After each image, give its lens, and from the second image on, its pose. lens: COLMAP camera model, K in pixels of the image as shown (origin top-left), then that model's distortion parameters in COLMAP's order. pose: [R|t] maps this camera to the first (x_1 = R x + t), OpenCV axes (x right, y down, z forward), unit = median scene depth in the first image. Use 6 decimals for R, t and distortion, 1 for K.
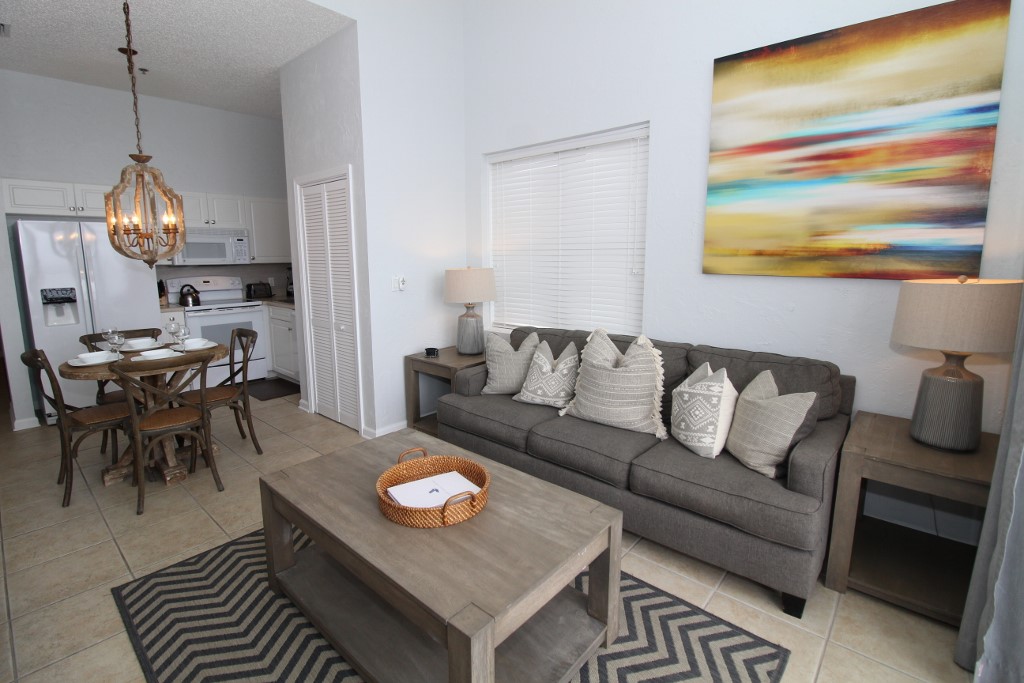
lens RADIAL K [[472.0, 0, 505.6], [0, 472.0, 324.8], [0, 0, 1]] dist [-0.003669, -0.009626]
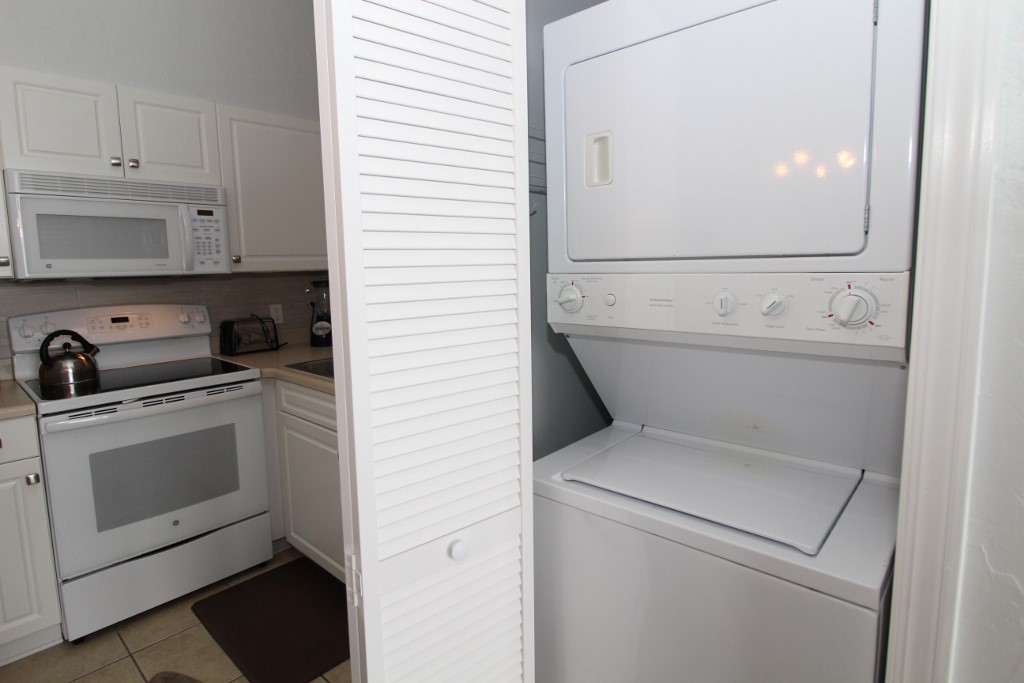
lens RADIAL K [[542.6, 0, 507.0], [0, 542.6, 328.9], [0, 0, 1]] dist [-0.005152, -0.003931]
pose [[0.999801, -0.010149, -0.017185, -0.435672], [0.009657, 0.999548, -0.028461, -0.096902], [0.017467, 0.028290, 0.999447, 0.791982]]
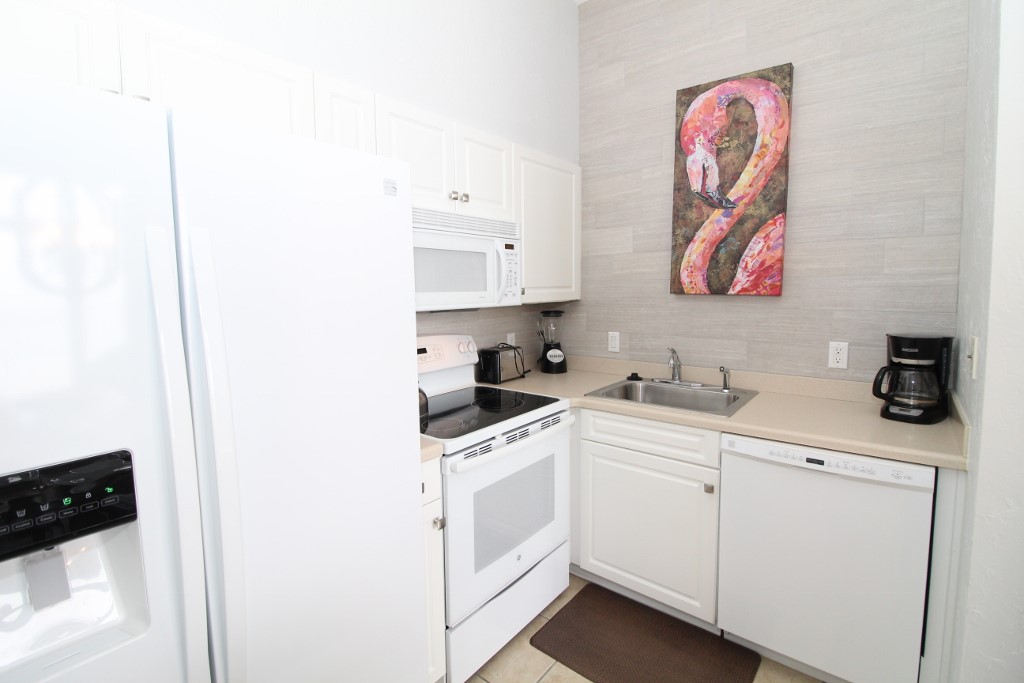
lens RADIAL K [[472.0, 0, 505.2], [0, 472.0, 329.1], [0, 0, 1]] dist [-0.003669, -0.009626]
pose [[0.999374, -0.012398, 0.033136, -0.828144], [0.014487, 0.997872, -0.063571, -0.119228], [-0.032277, 0.064011, 0.997427, 0.855445]]
